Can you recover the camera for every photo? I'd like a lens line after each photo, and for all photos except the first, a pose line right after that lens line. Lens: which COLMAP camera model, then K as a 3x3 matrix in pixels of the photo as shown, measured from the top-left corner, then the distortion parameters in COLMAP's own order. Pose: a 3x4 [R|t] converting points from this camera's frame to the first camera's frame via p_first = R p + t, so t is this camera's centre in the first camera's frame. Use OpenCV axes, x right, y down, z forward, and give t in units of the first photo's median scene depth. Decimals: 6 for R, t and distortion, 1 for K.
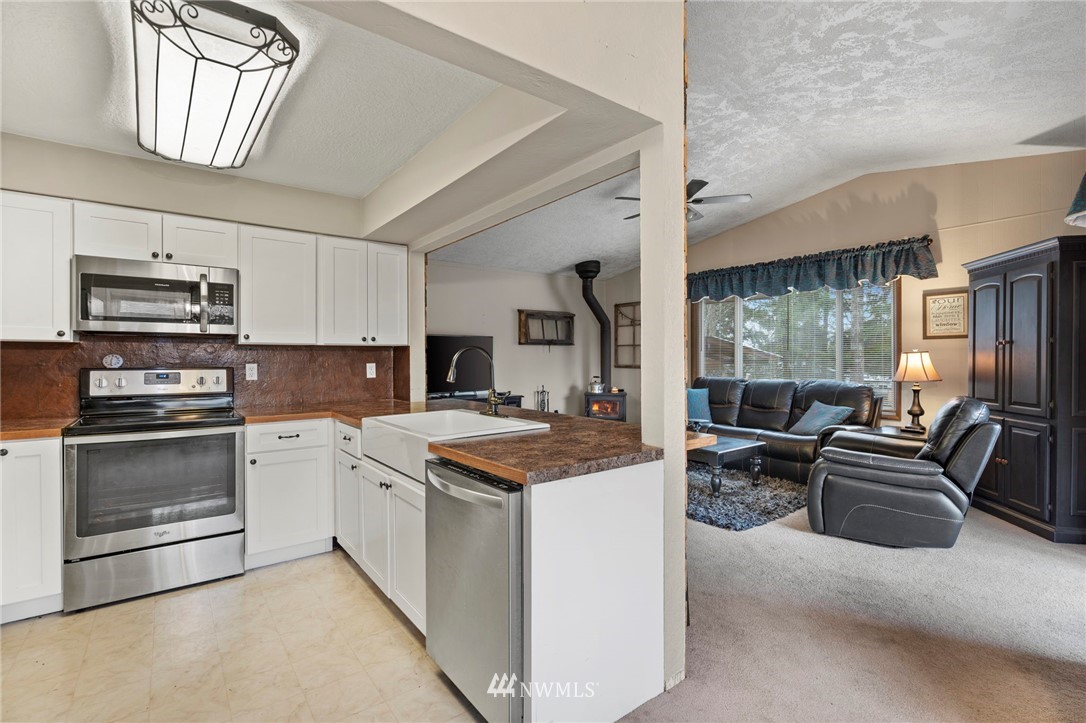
lens RADIAL K [[496.9, 0, 542.1], [0, 496.9, 363.0], [0, 0, 1]] dist [0.001100, 0.000488]
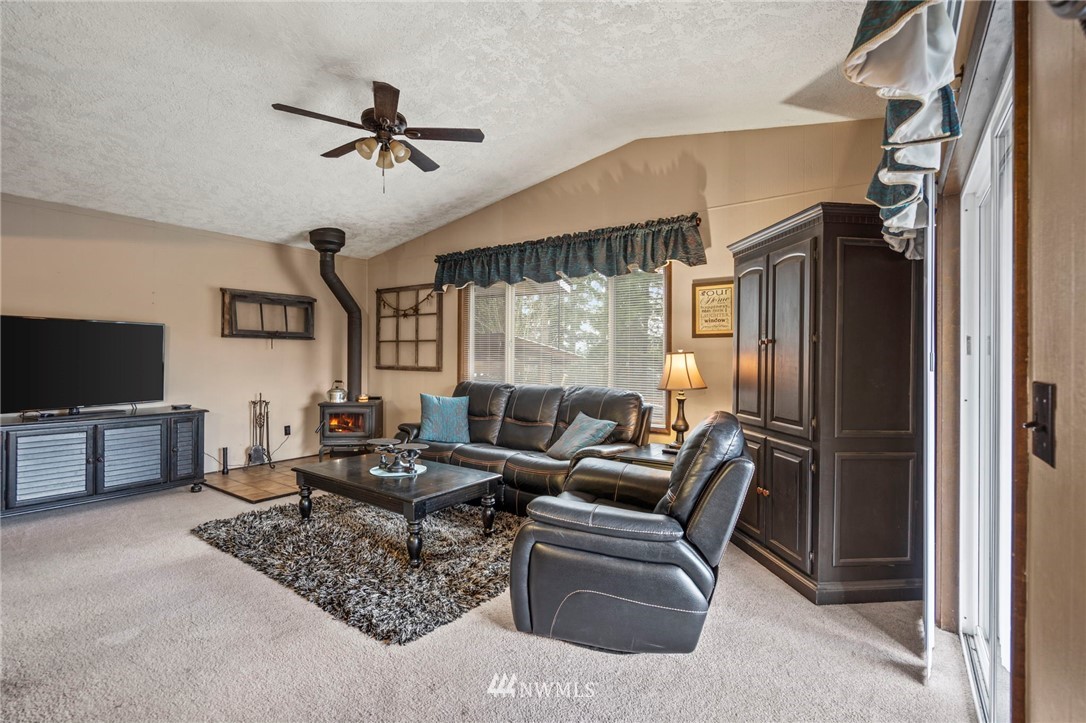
lens RADIAL K [[487.0, 0, 545.9], [0, 487.0, 361.1], [0, 0, 1]] dist [-0.002898, 0.000967]
pose [[0.956129, 0.006701, 0.292868, 0.287007], [-0.006137, 0.999977, -0.002844, -0.004651], [-0.292880, 0.000922, 0.956149, 0.284209]]
